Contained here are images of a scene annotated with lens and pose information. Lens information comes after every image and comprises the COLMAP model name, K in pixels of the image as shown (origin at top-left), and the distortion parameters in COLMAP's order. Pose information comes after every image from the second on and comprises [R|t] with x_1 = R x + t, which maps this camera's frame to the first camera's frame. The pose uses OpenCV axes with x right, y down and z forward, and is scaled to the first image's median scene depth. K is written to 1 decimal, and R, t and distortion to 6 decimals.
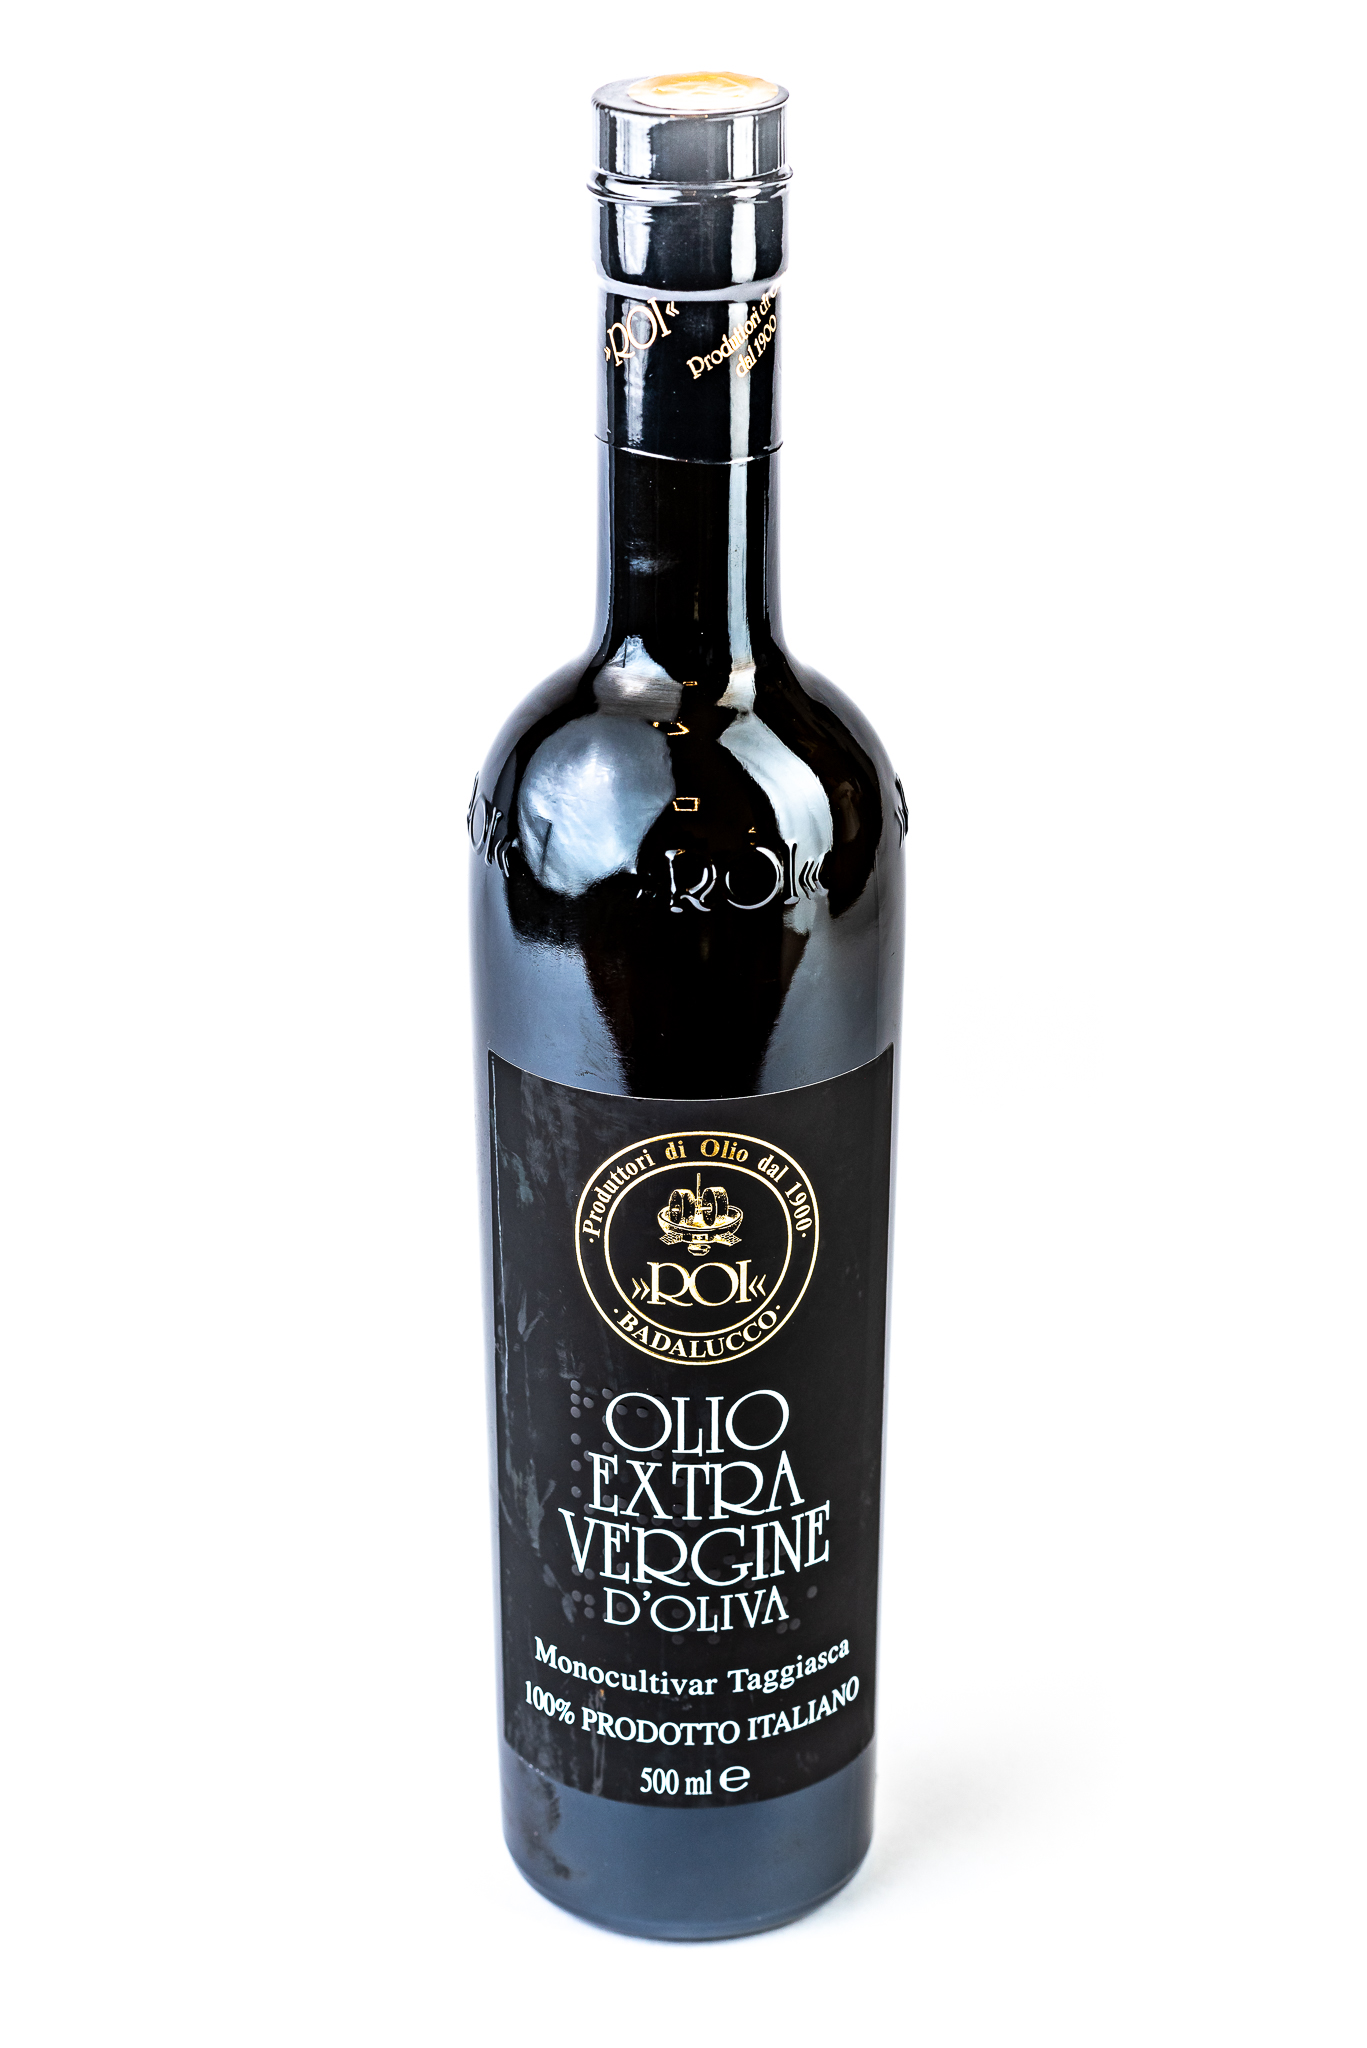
lens RADIAL K [[4955.1, 0, 692.9], [0, 4955.1, 1019.2], [0, 0, 1]] dist [-1.128414, 0.000000]
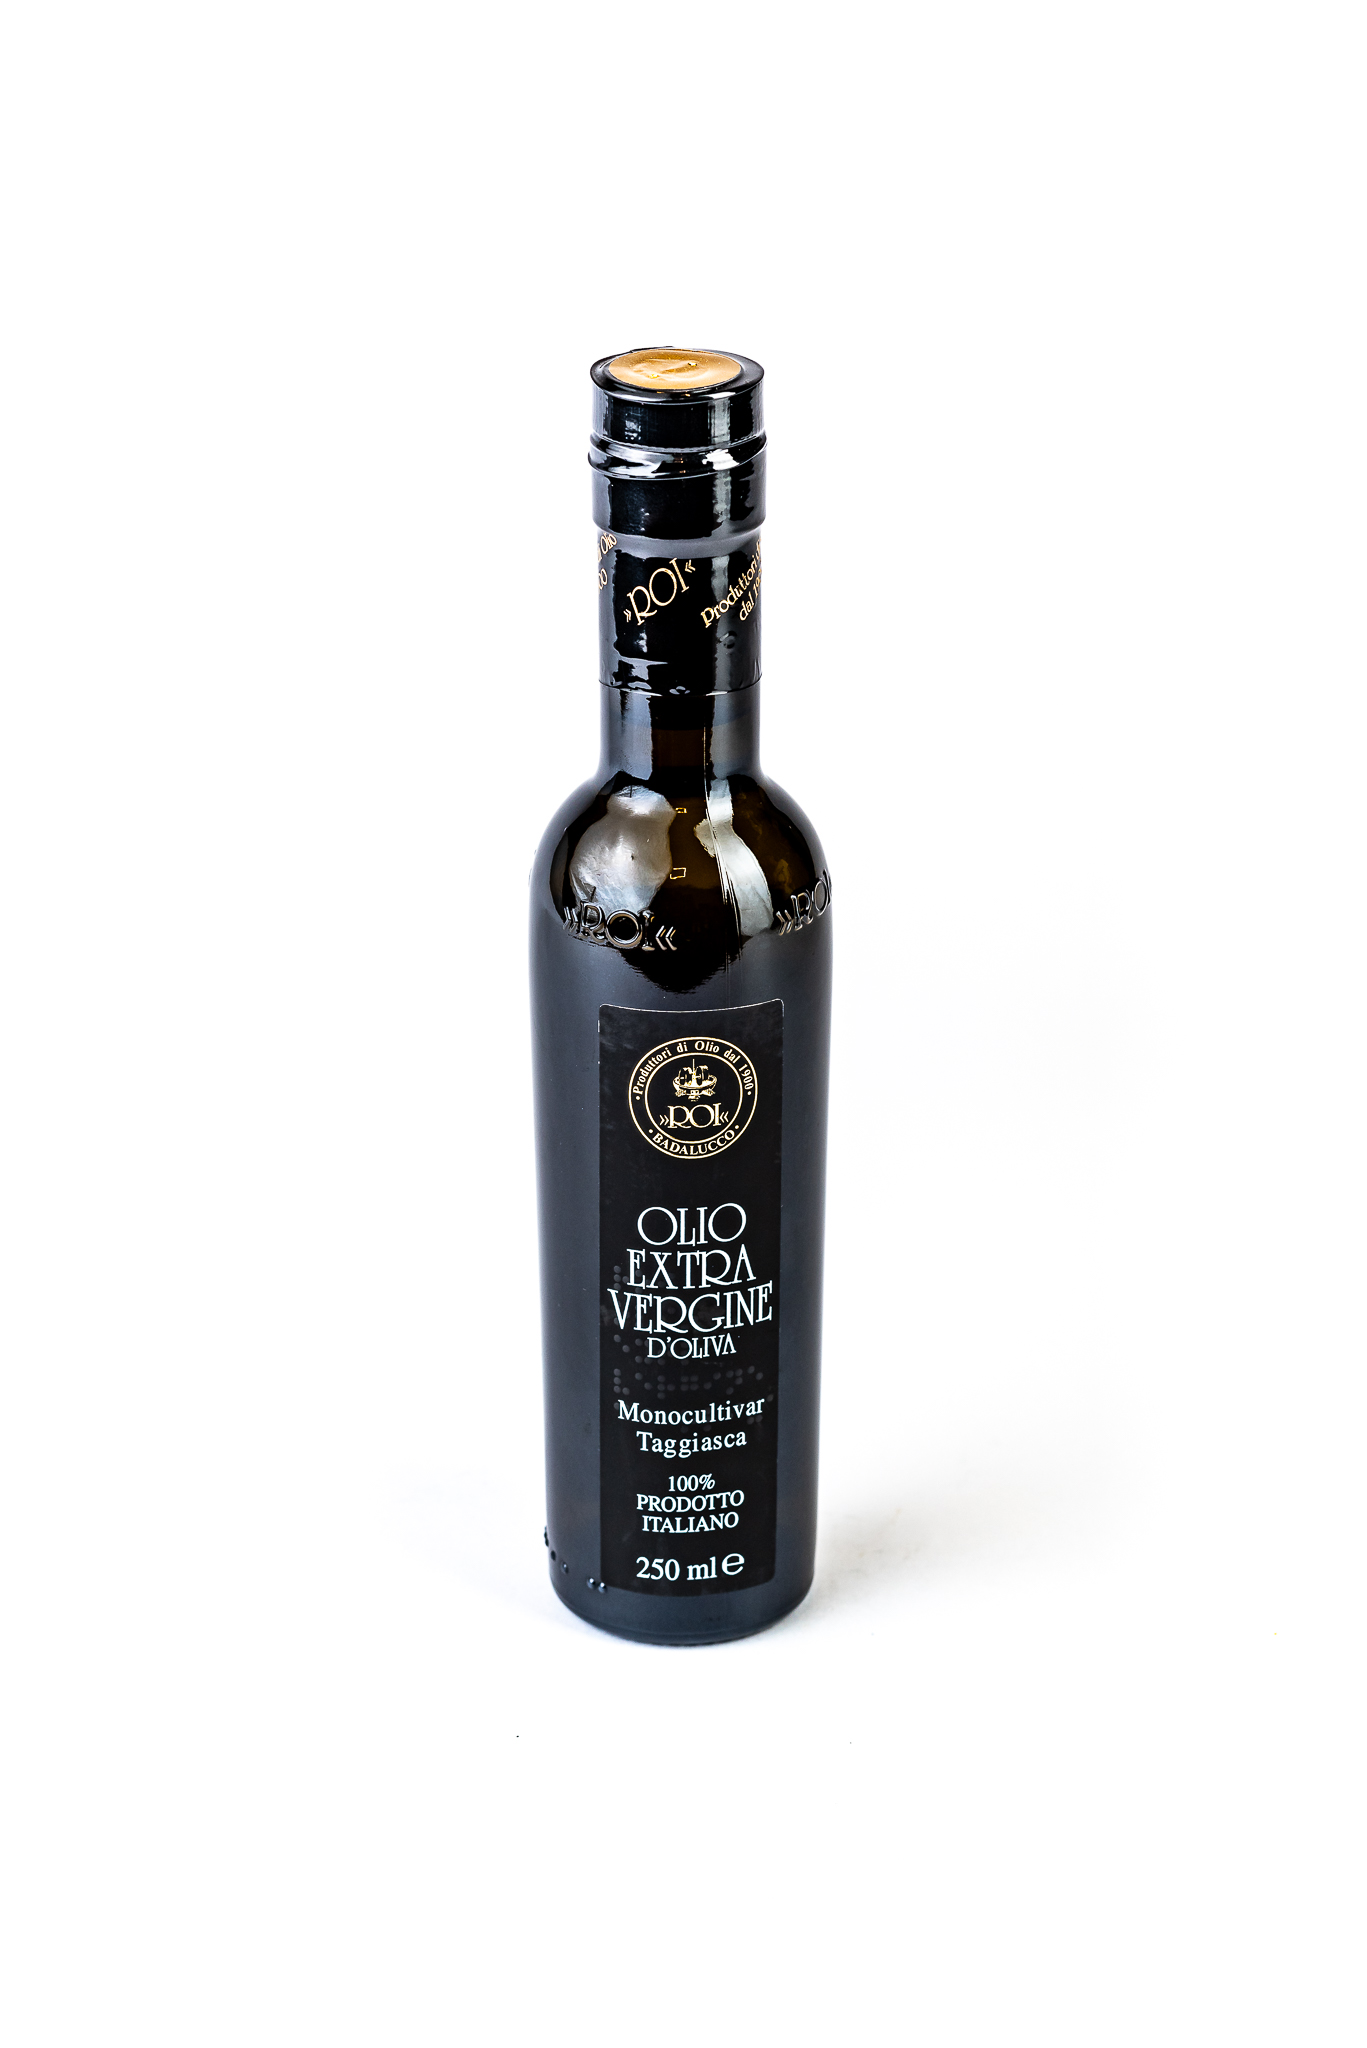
lens RADIAL K [[4955.1, 0, 681.7], [0, 4955.1, 1023.8], [0, 0, 1]] dist [-1.128414, 0.000000]
pose [[0.999997, -0.001866, 0.001254, -0.004591], [0.001884, 0.999887, -0.014923, 0.034997], [-0.001226, 0.014925, 0.999888, -0.712046]]
